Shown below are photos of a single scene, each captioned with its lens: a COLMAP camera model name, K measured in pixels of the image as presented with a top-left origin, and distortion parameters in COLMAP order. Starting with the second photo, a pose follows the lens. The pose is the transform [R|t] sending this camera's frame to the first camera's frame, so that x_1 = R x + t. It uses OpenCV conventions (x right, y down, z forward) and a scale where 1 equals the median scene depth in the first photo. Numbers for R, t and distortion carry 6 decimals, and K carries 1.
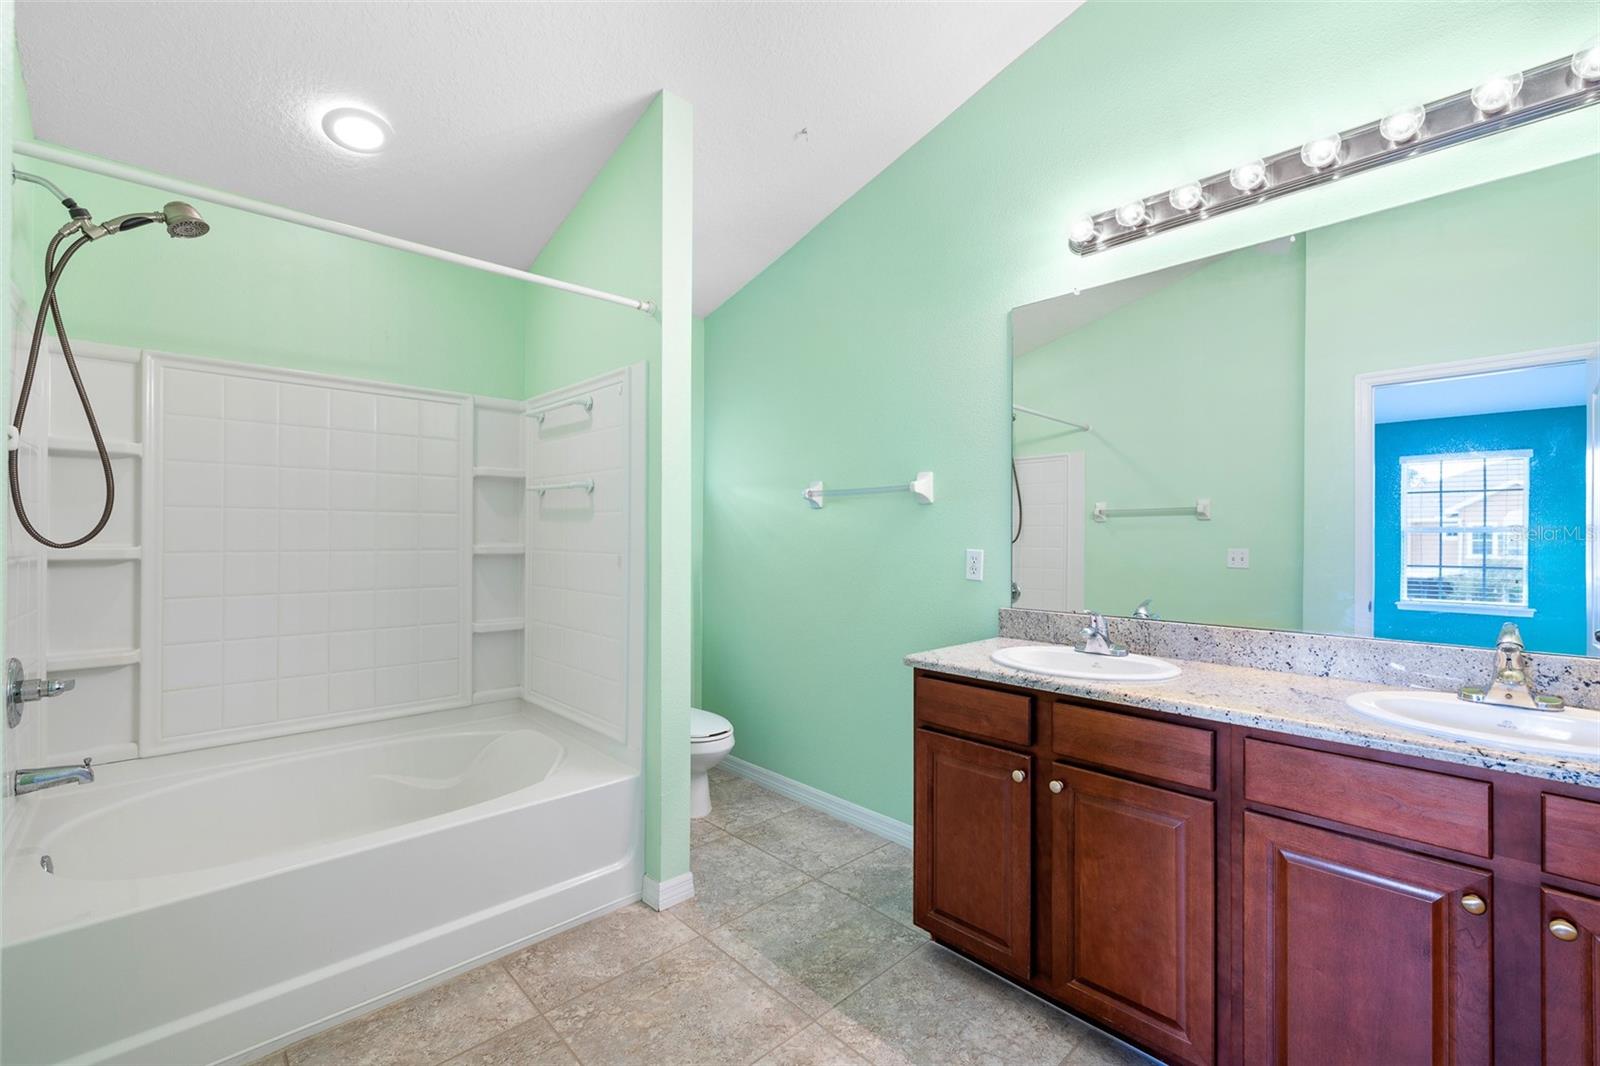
lens RADIAL K [[694.0, 0, 800.0], [0, 694.0, 533.0], [0, 0, 1]] dist [0.017601, -0.000206]
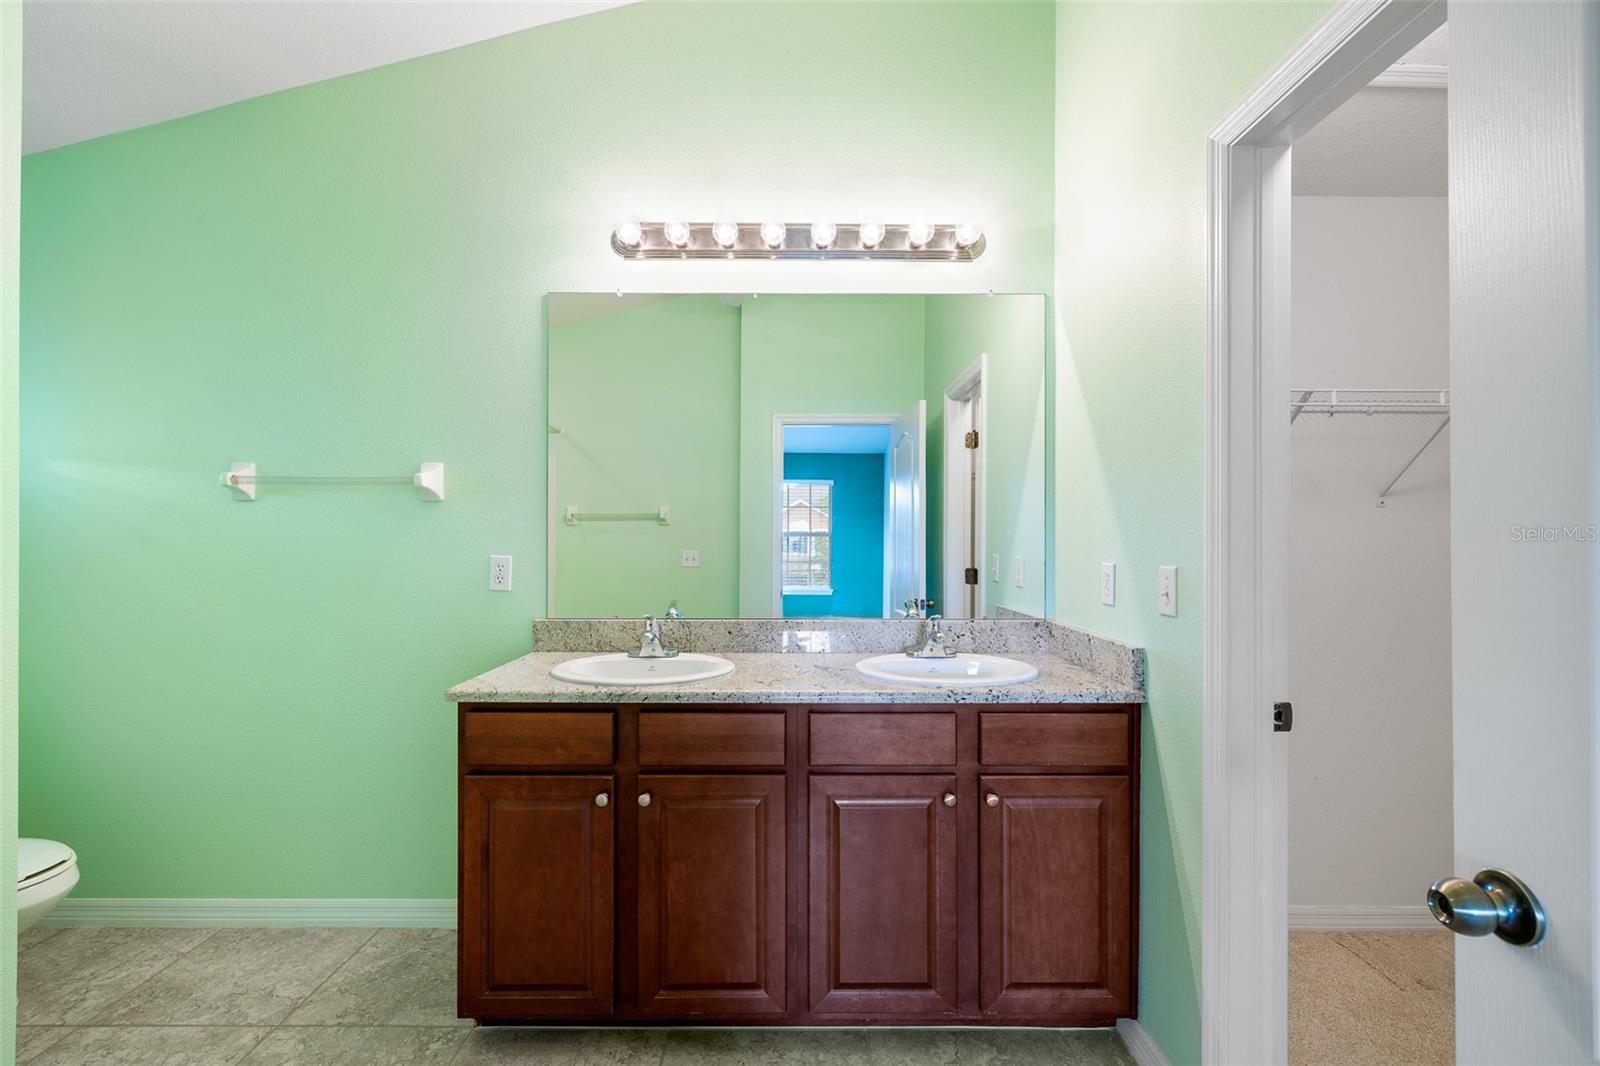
lens RADIAL K [[687.0, 0, 797.7], [0, 687.0, 536.5], [0, 0, 1]] dist [0.008953, -0.000569]
pose [[0.683668, 0.002972, 0.729788, -0.162680], [-0.004070, 0.999992, -0.000260, -0.002141], [-0.729782, -0.002792, 0.683674, 0.169541]]
